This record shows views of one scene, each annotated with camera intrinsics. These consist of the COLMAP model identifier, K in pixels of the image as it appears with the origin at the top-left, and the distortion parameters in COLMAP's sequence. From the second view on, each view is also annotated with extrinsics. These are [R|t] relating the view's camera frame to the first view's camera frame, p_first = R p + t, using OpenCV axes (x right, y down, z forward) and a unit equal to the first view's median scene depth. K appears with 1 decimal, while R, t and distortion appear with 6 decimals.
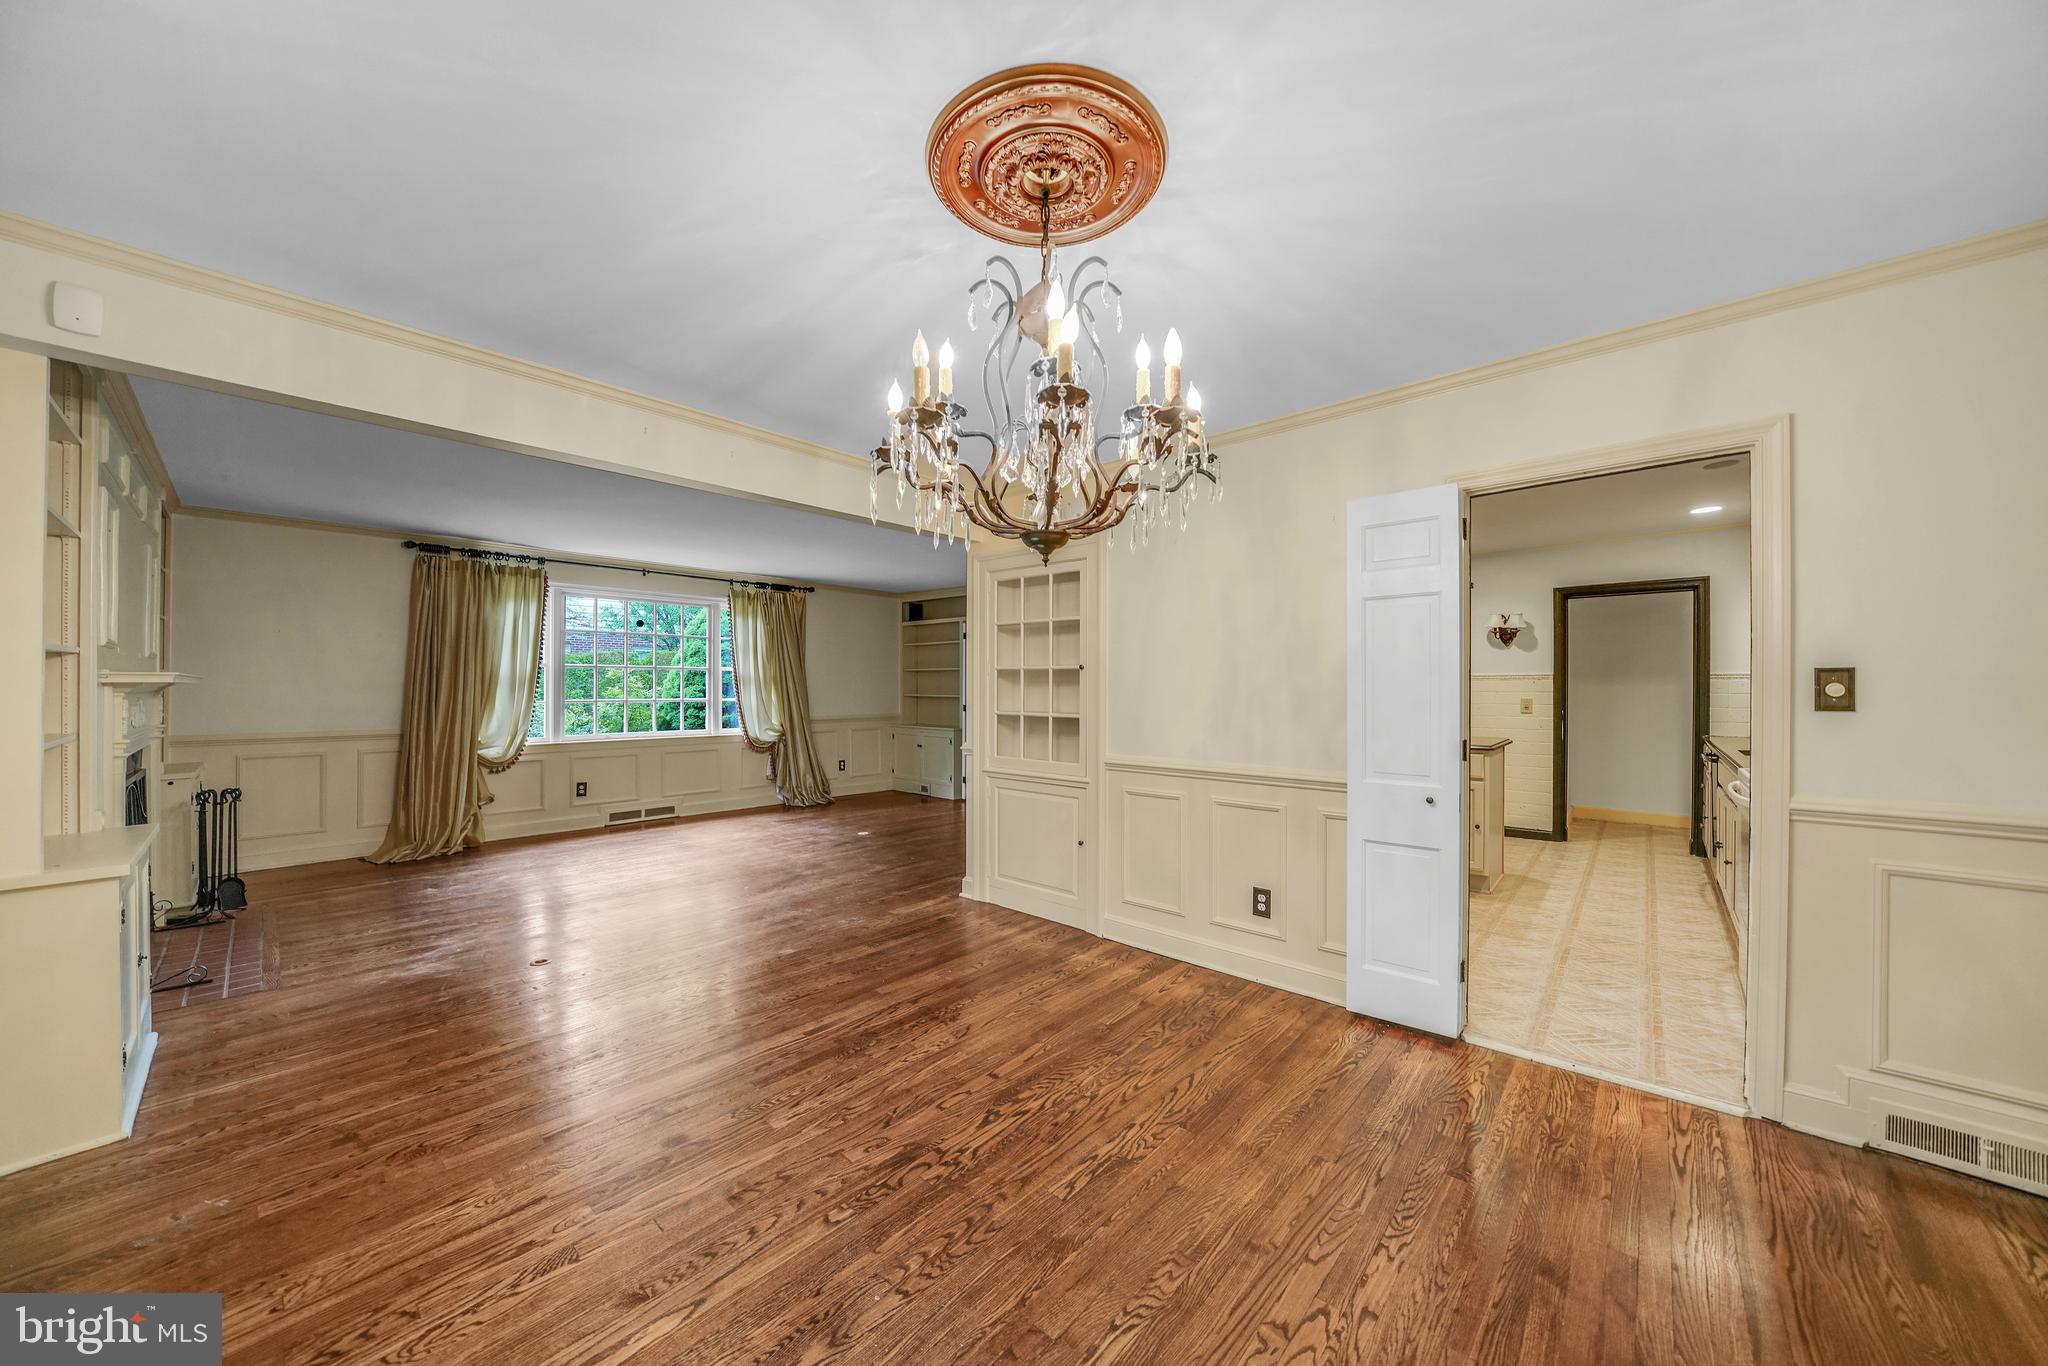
lens RADIAL K [[703.0, 0, 1032.8], [0, 703.0, 687.8], [0, 0, 1]] dist [-0.020264, -0.000077]
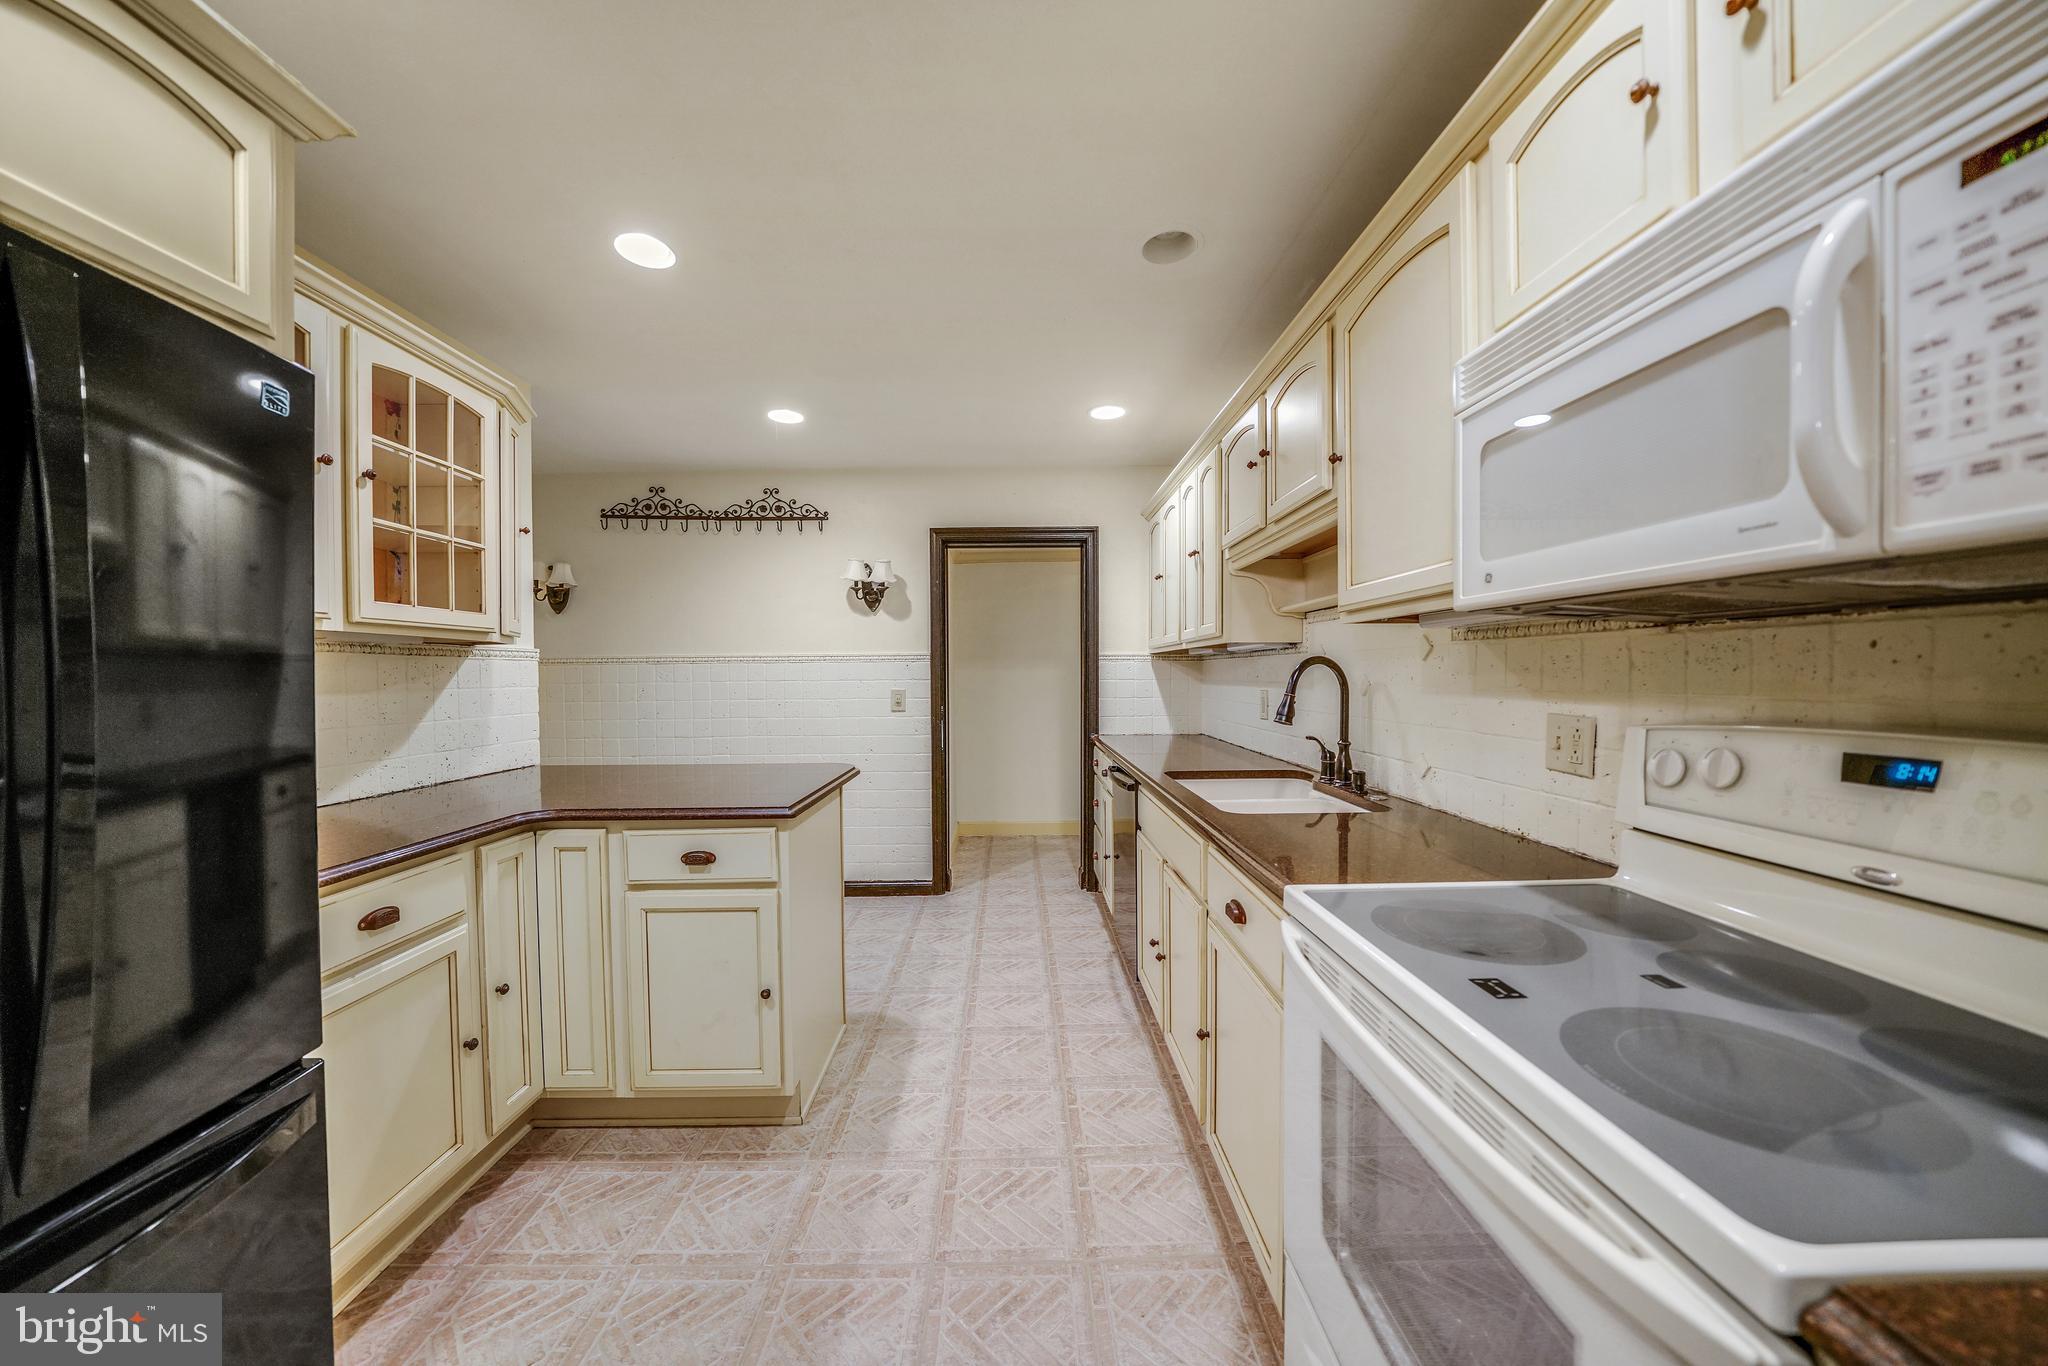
lens RADIAL K [[703.0, 0, 1025.9], [0, 703.0, 686.2], [0, 0, 1]] dist [-0.020264, -0.000077]
pose [[0.735824, -0.020098, 0.676875, 0.346054], [0.007952, 0.999747, 0.021041, -0.001212], [-0.677126, -0.010100, 0.735798, 0.422944]]
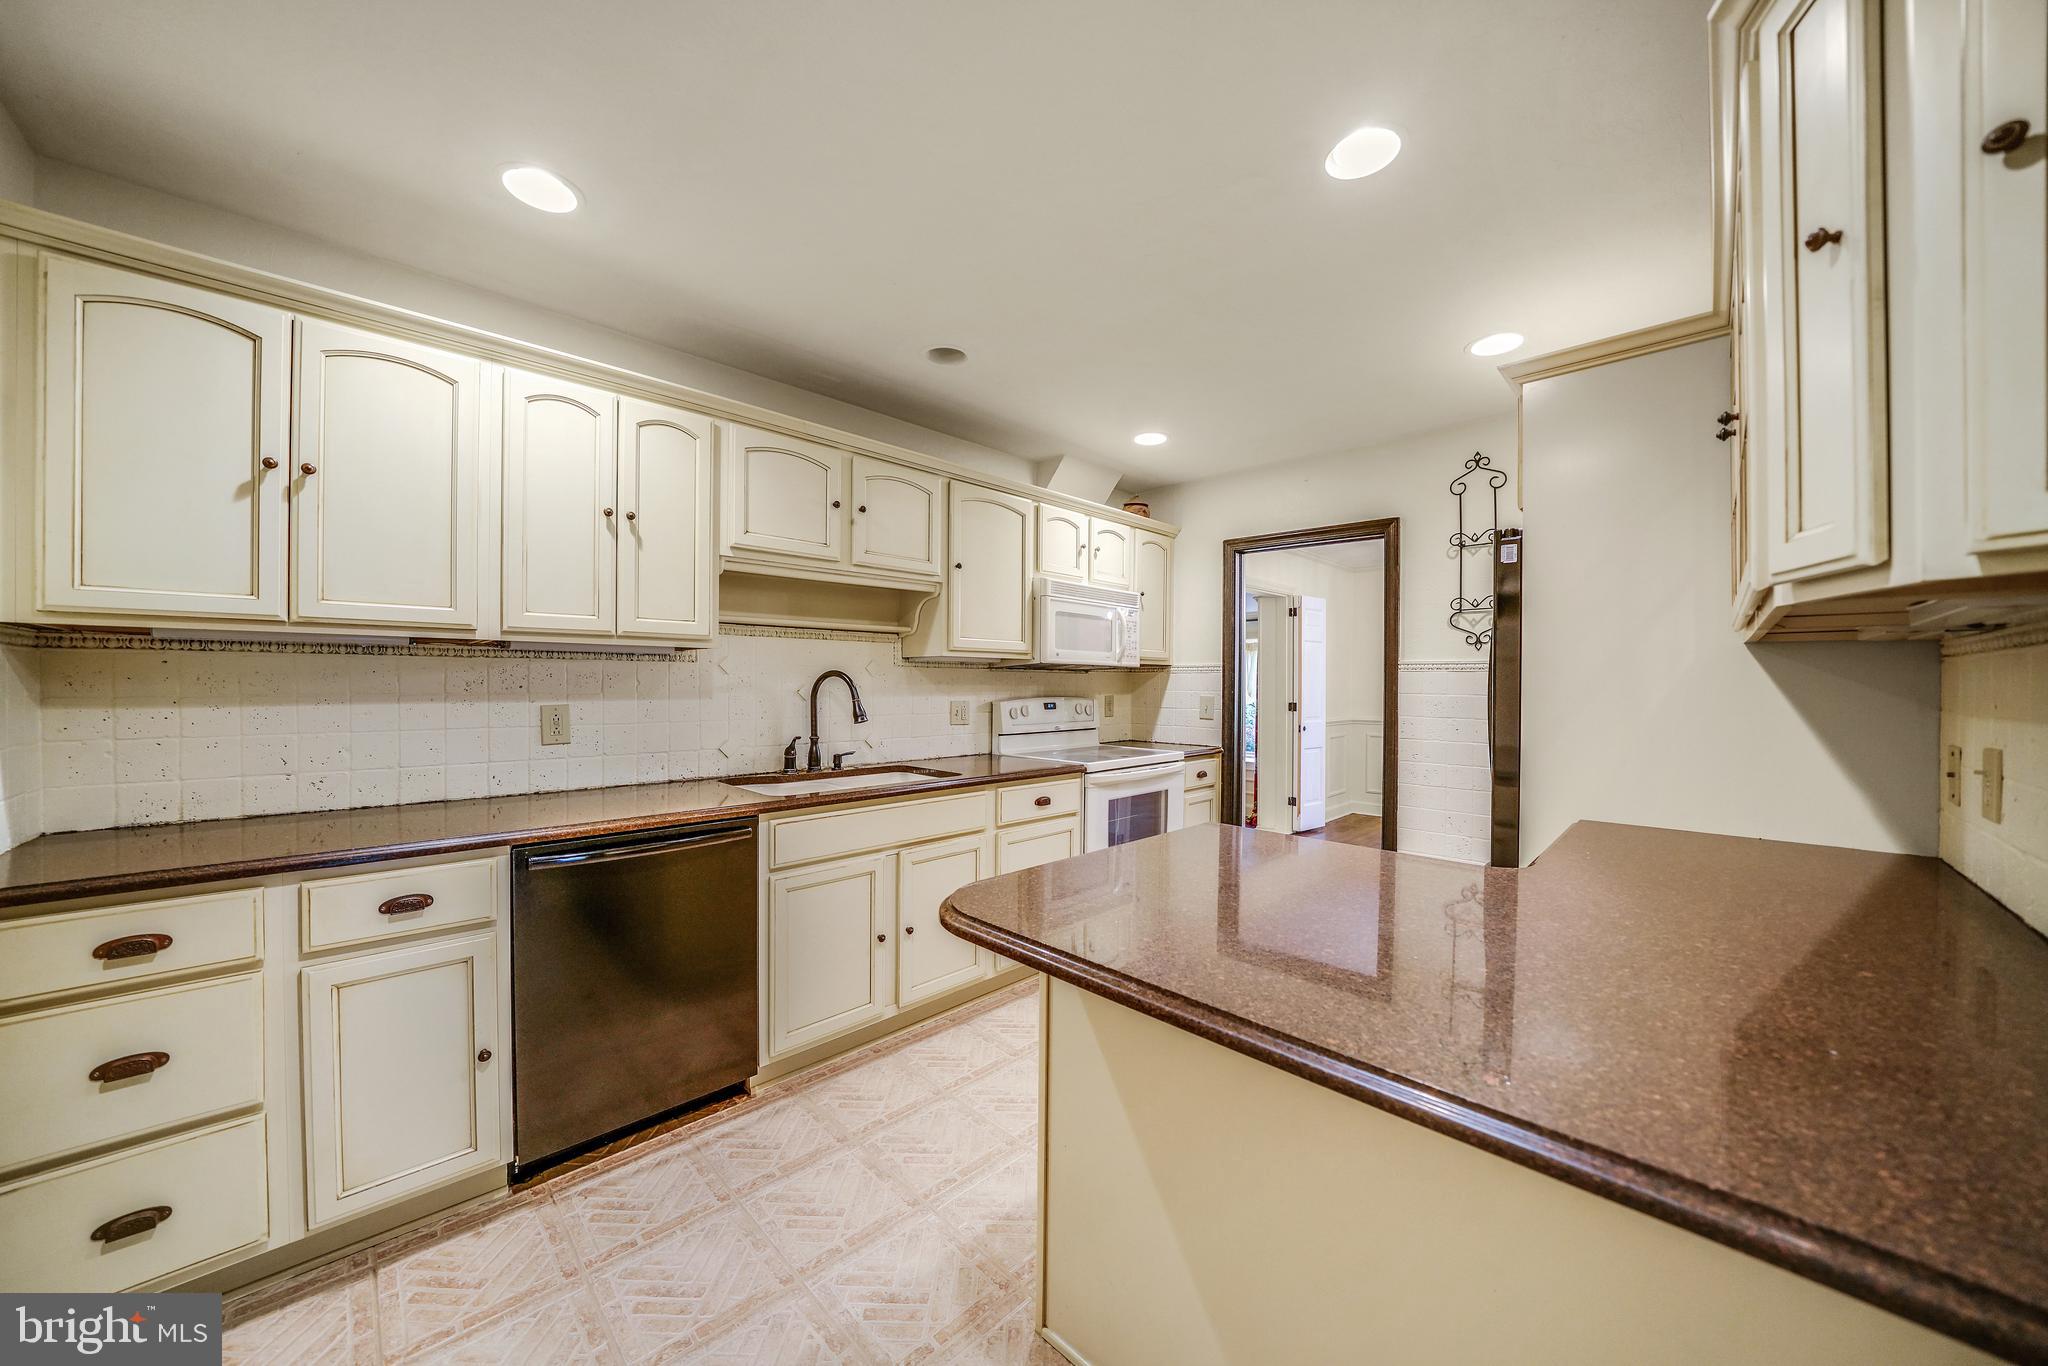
lens RADIAL K [[703.0, 0, 1022.1], [0, 703.0, 686.7], [0, 0, 1]] dist [-0.020264, -0.000077]
pose [[-0.997259, -0.010389, 0.073262, 0.545805], [-0.009950, 0.999930, 0.006352, -0.001167], [-0.073323, 0.005606, -0.997292, 1.056320]]
